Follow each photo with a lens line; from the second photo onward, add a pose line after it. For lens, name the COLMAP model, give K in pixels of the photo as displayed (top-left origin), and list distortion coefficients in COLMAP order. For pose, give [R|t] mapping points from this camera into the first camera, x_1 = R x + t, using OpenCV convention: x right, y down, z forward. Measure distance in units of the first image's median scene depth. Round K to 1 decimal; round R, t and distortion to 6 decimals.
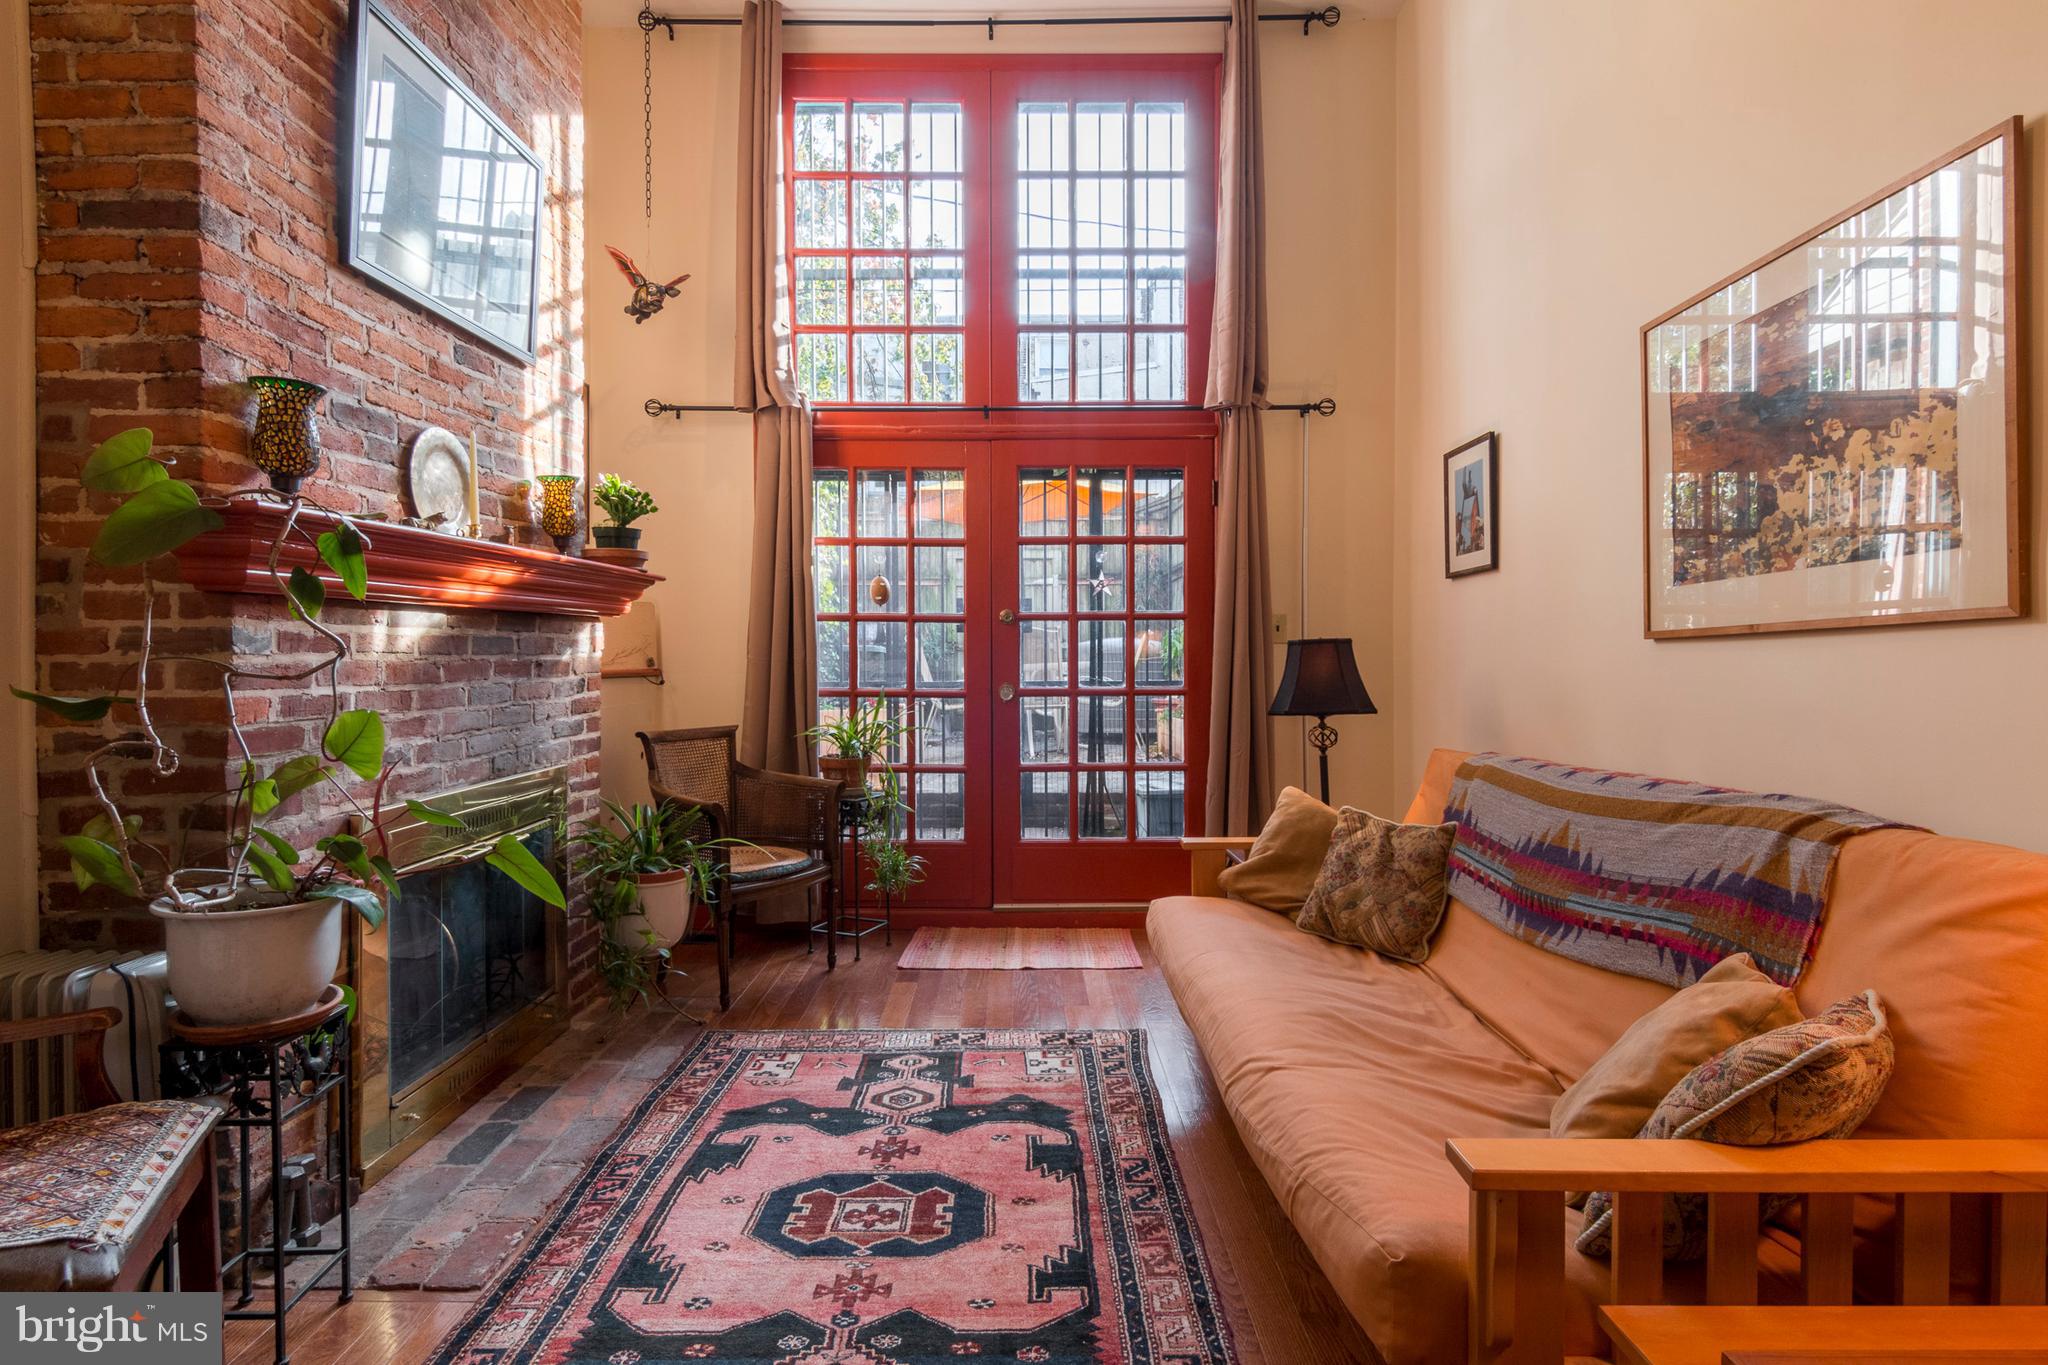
lens RADIAL K [[1022.3, 0, 1017.2], [0, 1022.3, 676.1], [0, 0, 1]] dist [-0.002637, -0.005145]
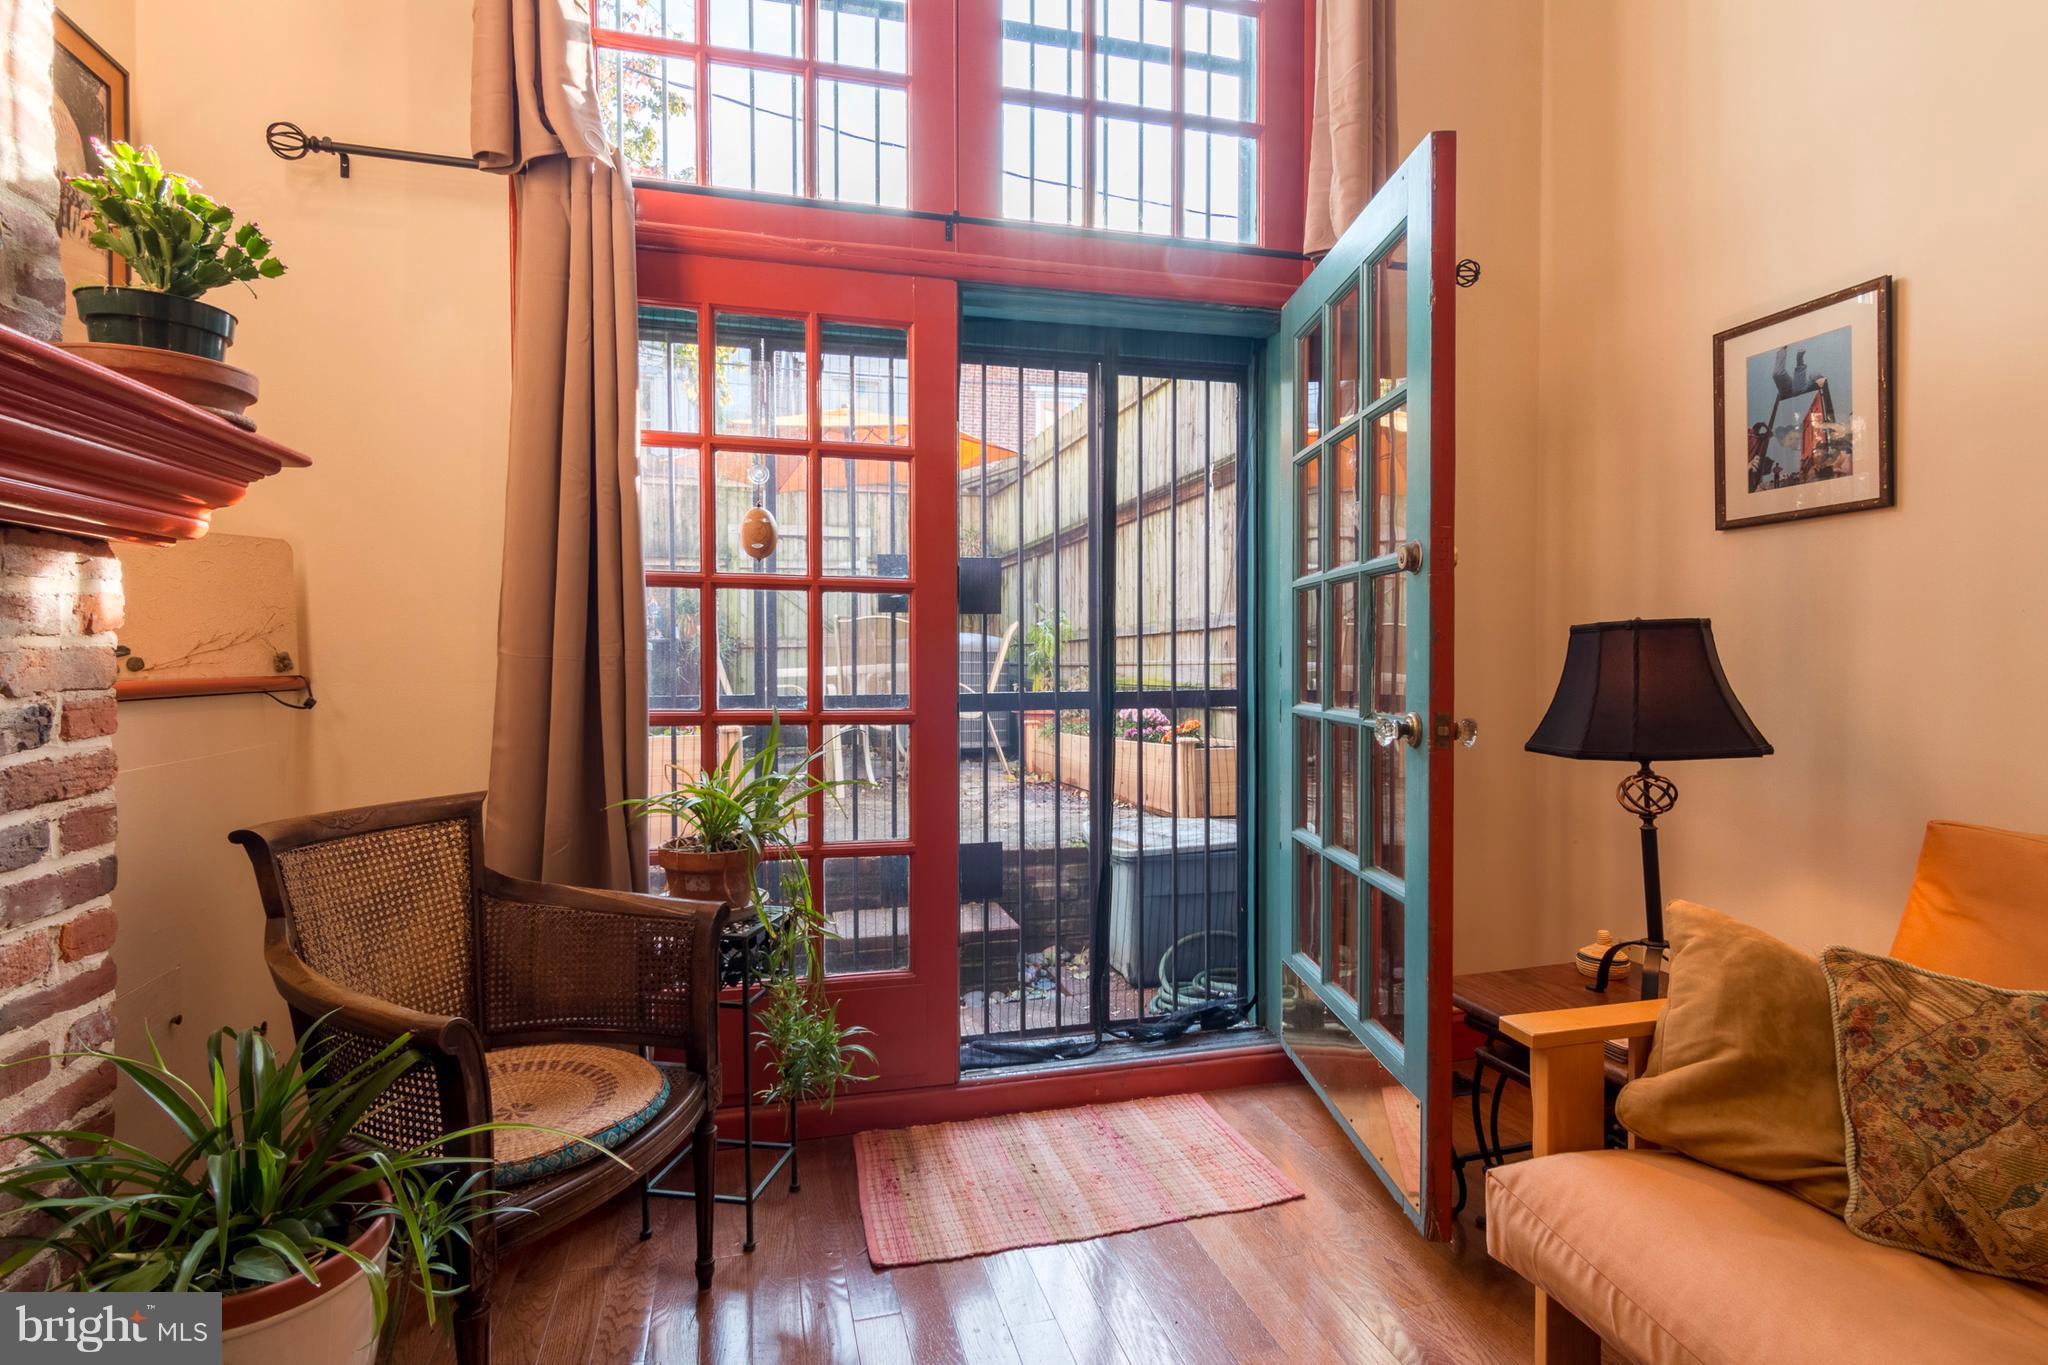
lens RADIAL K [[1022.3, 0, 1025.3], [0, 1022.3, 673.4], [0, 0, 1]] dist [-0.002637, -0.005145]
pose [[0.966214, -0.004025, 0.257710, -0.233185], [0.004534, 0.999989, -0.001380, -0.009736], [-0.257701, 0.002502, 0.966221, 0.721320]]
